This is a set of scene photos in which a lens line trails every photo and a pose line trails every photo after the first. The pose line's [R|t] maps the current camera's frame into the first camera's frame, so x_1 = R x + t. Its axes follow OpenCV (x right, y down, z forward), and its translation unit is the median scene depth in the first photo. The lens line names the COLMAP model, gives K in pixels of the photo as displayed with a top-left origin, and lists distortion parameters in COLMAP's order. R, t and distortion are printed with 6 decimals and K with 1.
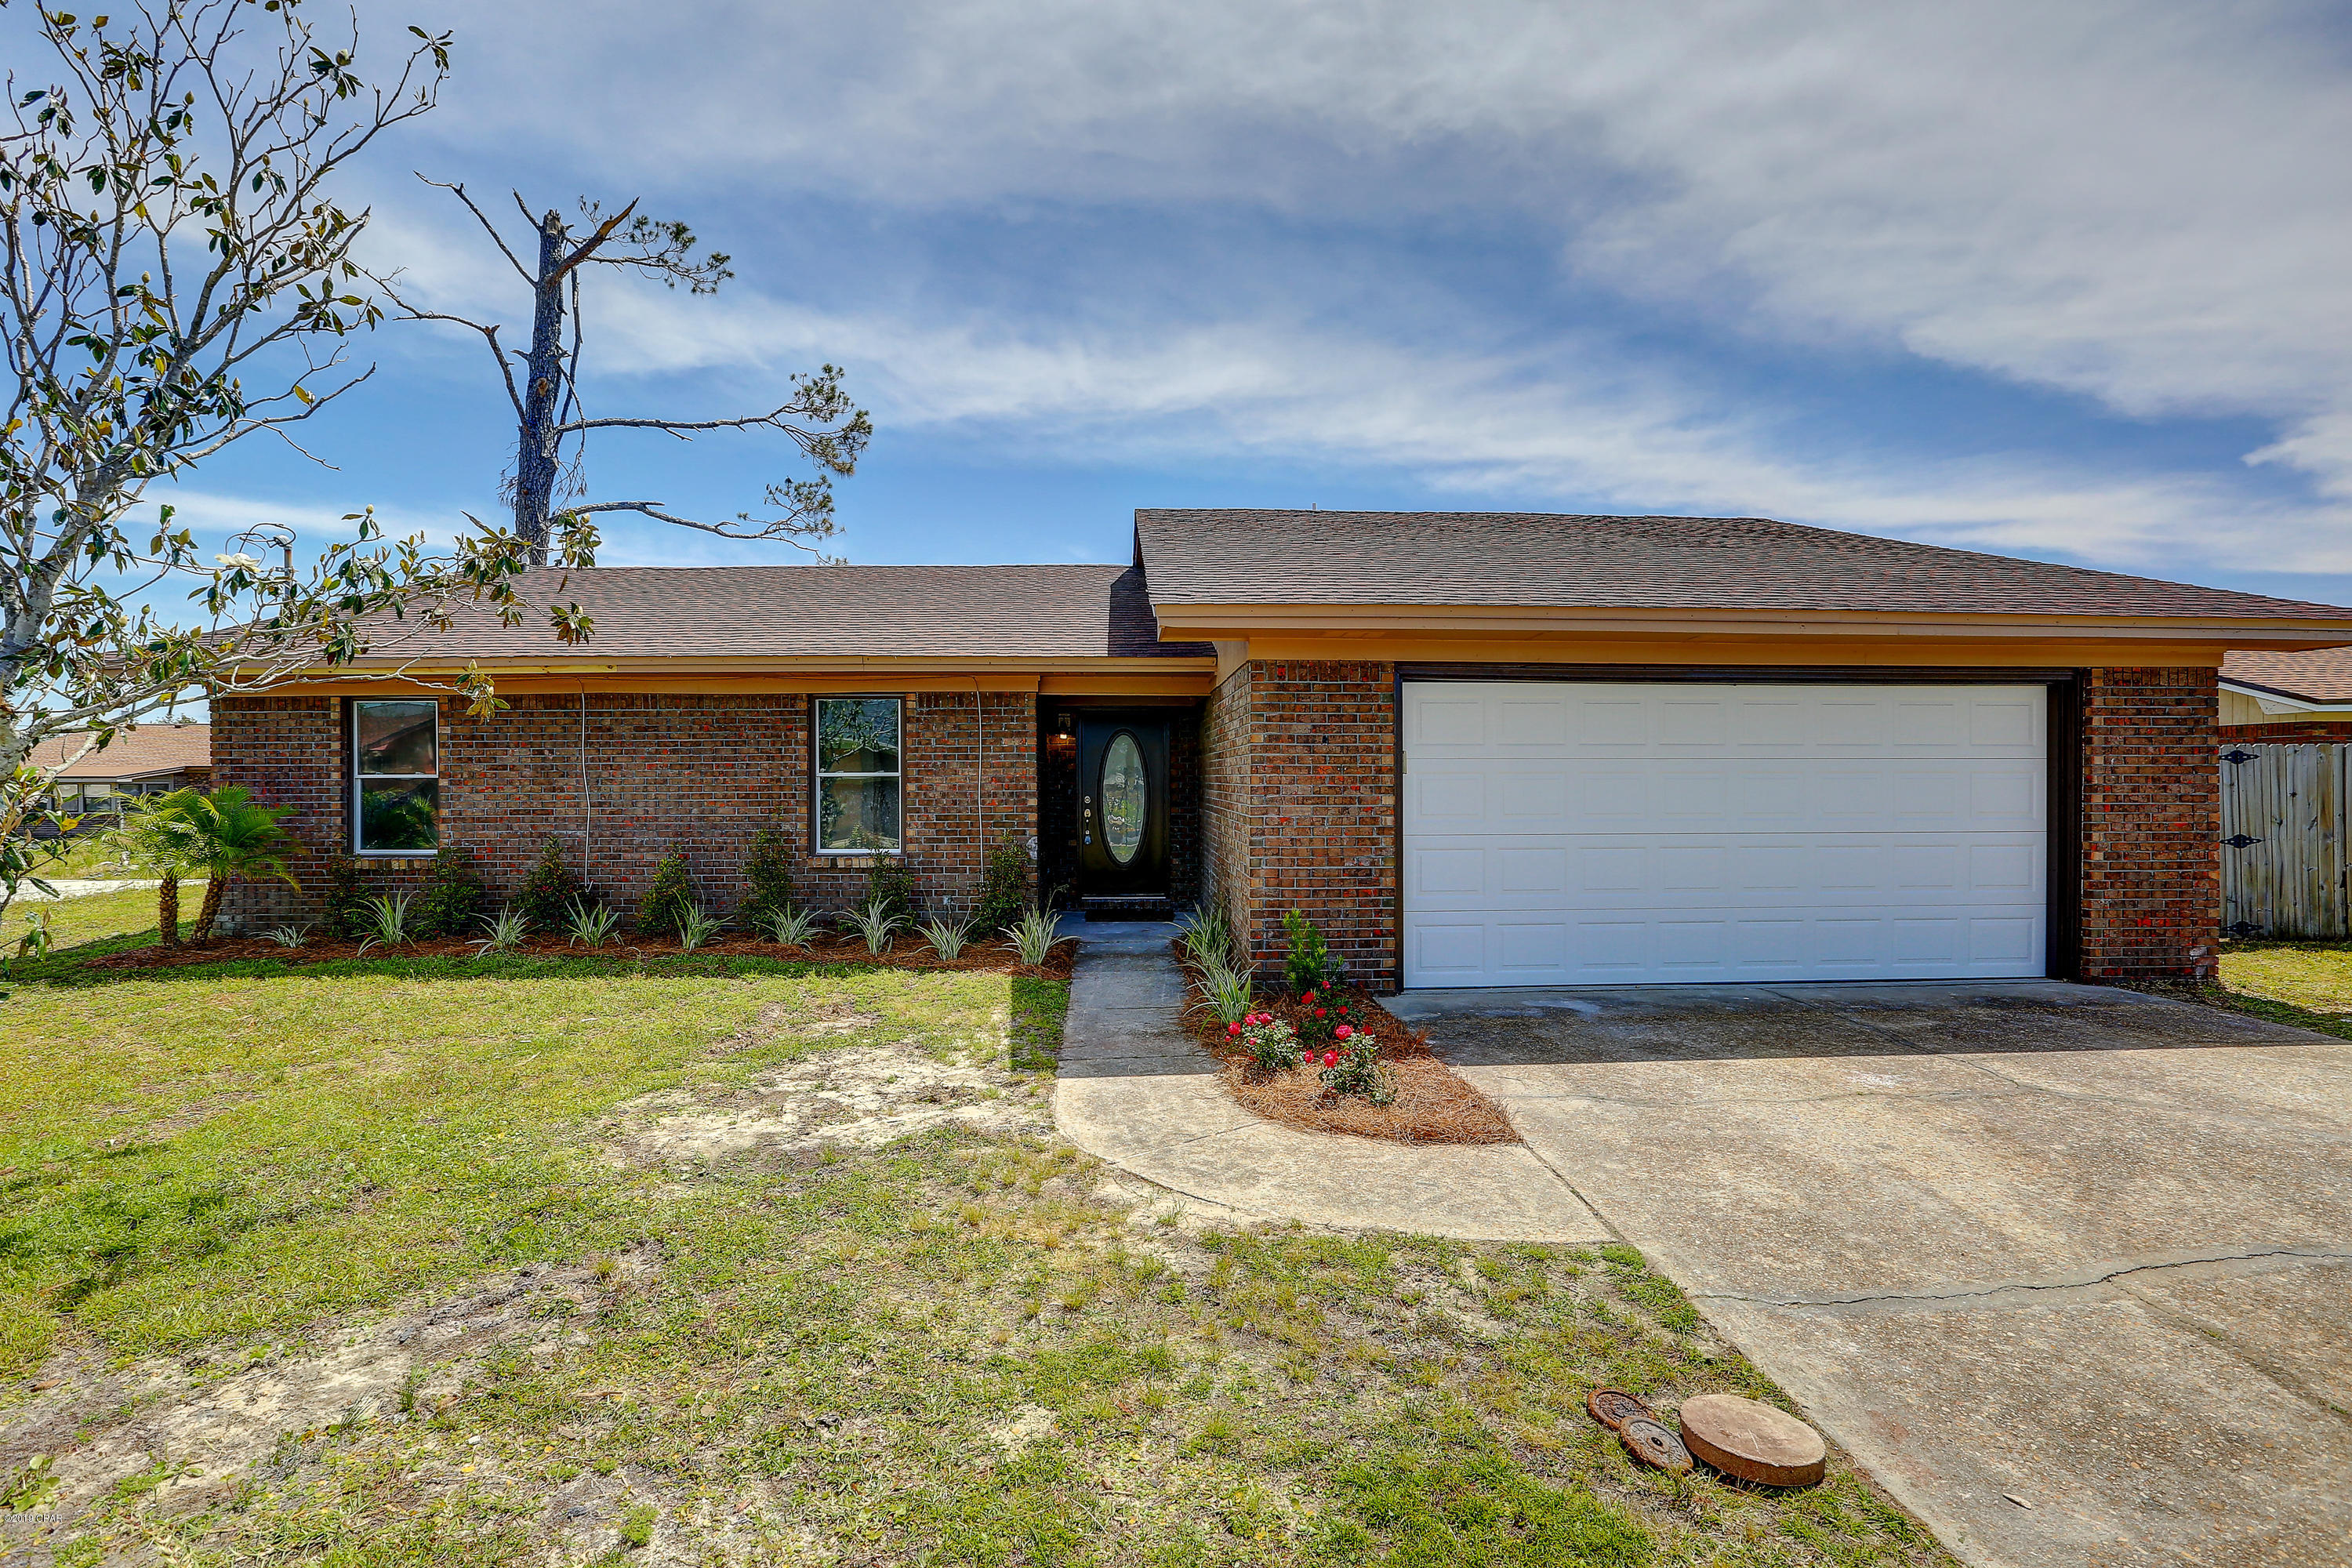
lens RADIAL K [[1072.5, 0, 1192.7], [0, 1072.5, 785.2], [0, 0, 1]] dist [-0.044179, 0.015110]
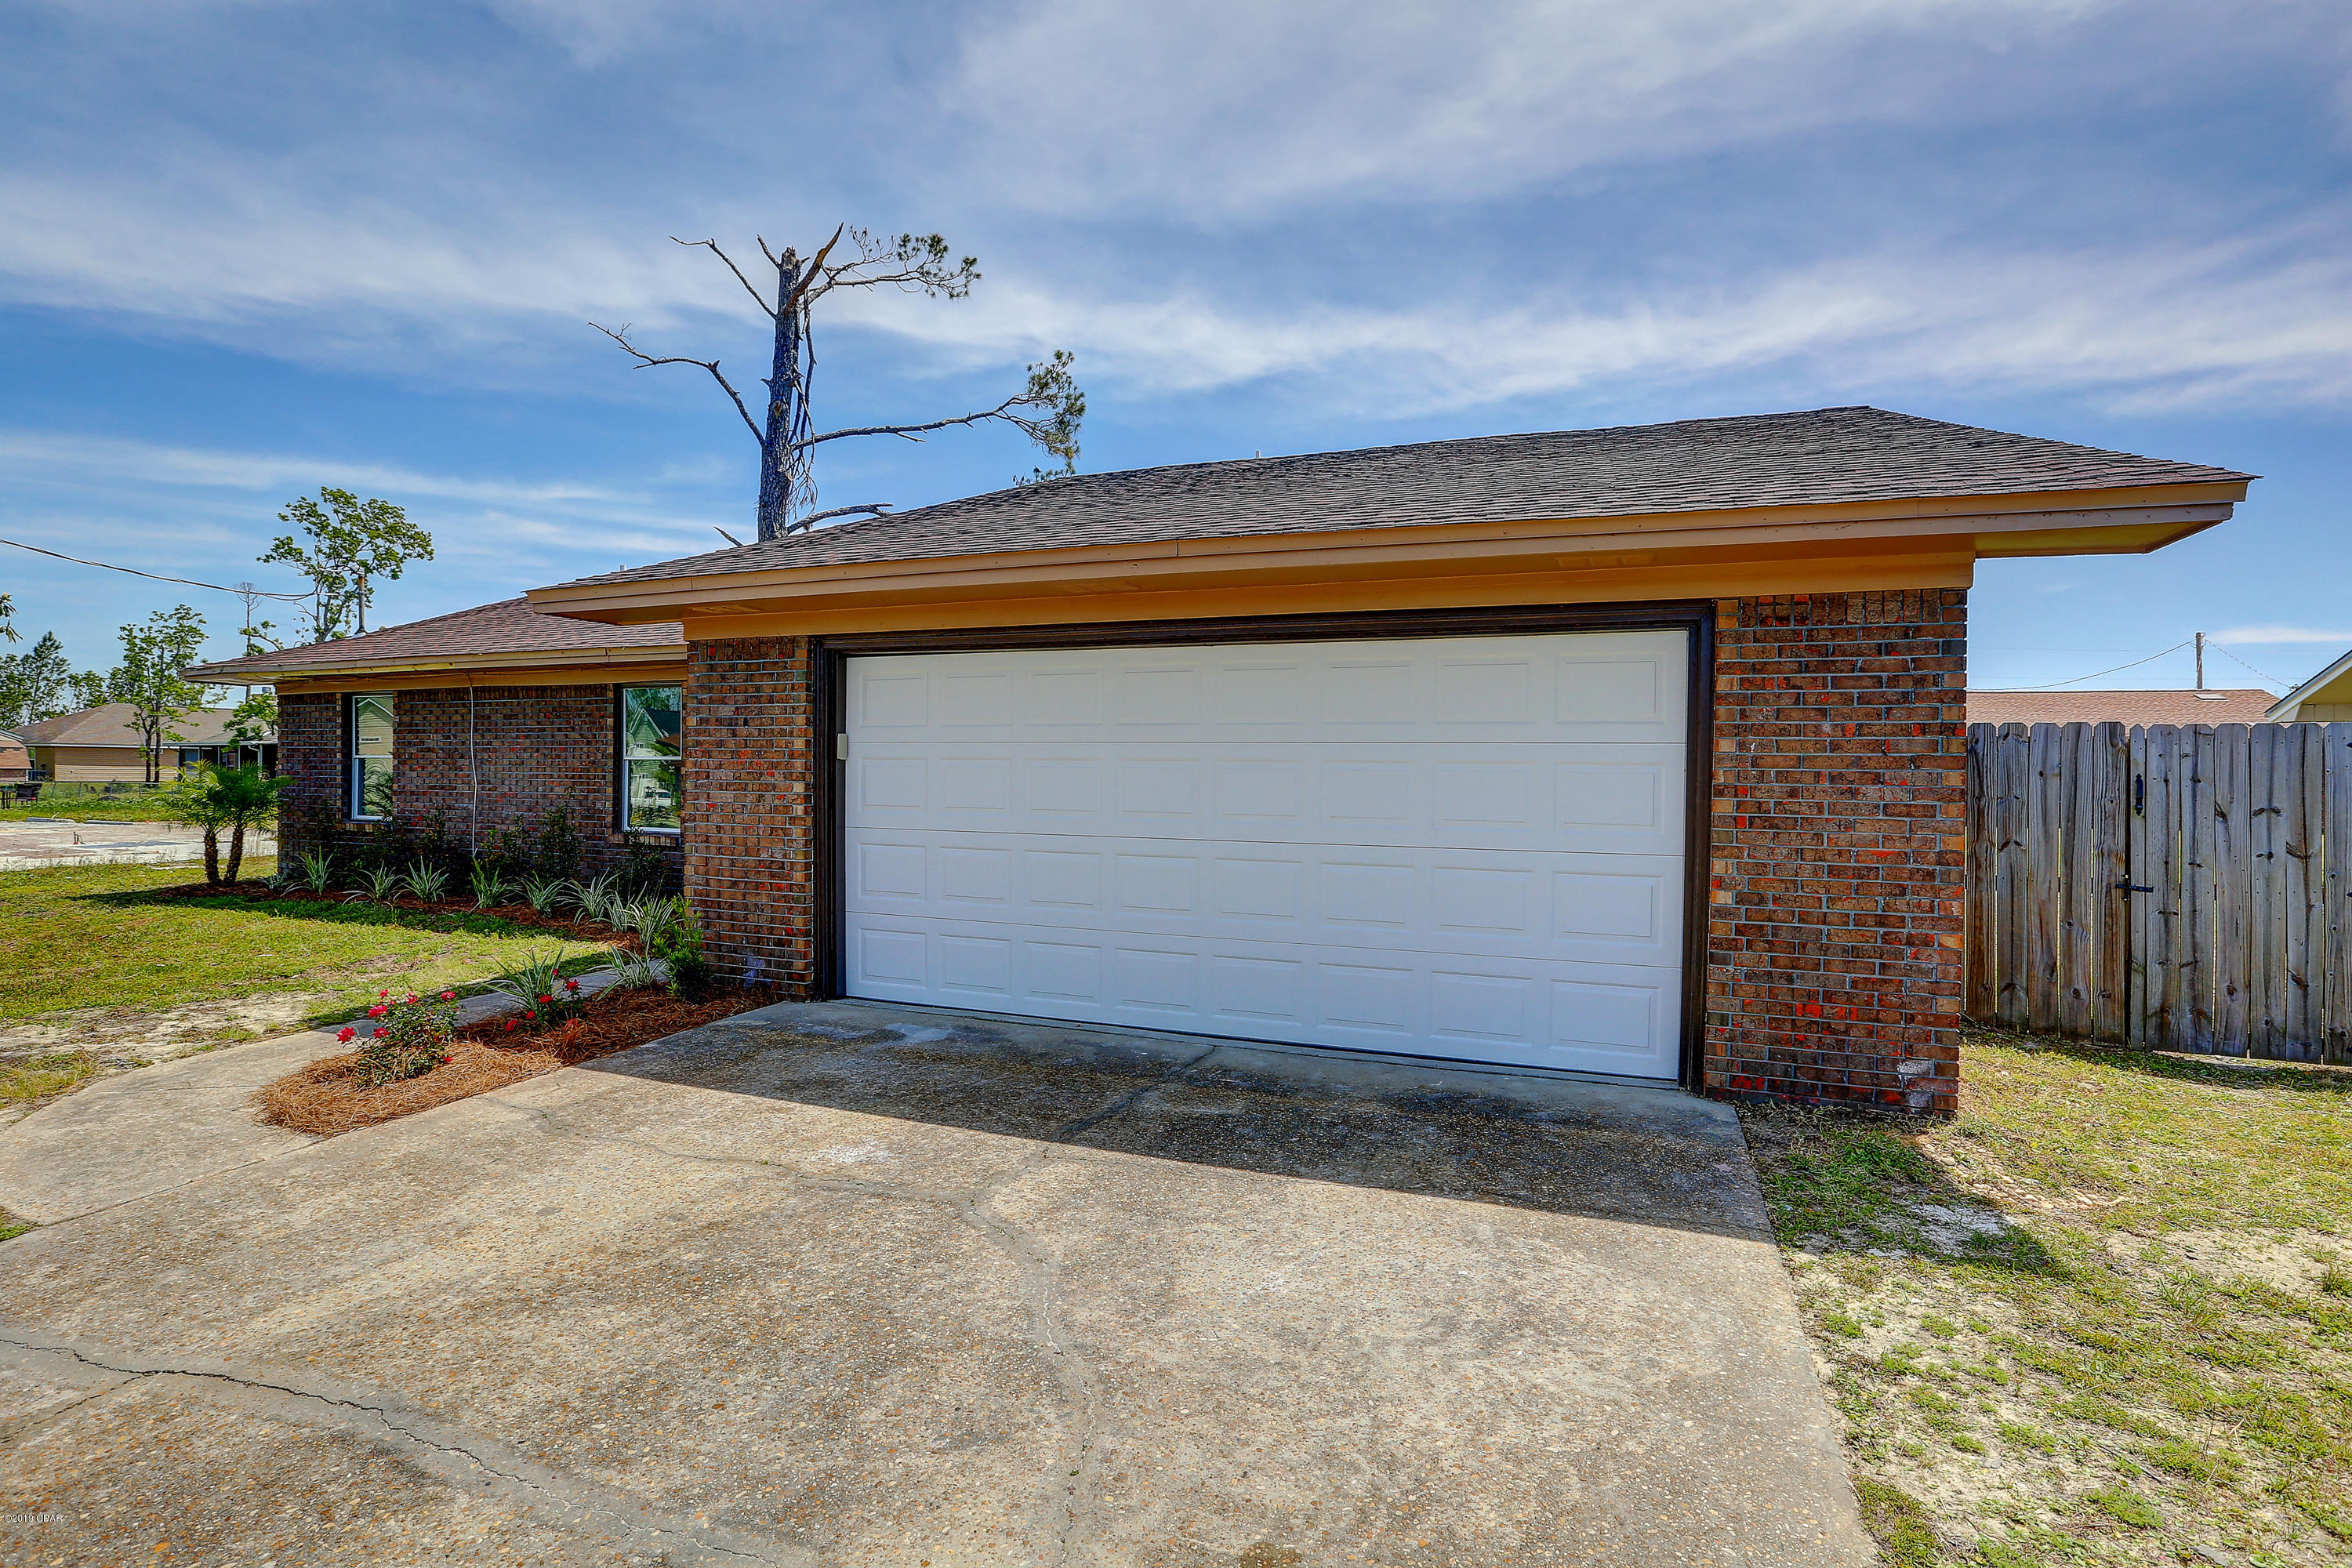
lens RADIAL K [[1155.6, 0, 1179.8], [0, 1155.6, 782.6], [0, 0, 1]] dist [-0.024848, 0.005403]
pose [[0.906512, 0.015748, -0.421887, 0.857901], [-0.012828, 0.999870, 0.009761, -0.004023], [0.421986, -0.003437, 0.906596, 0.231535]]
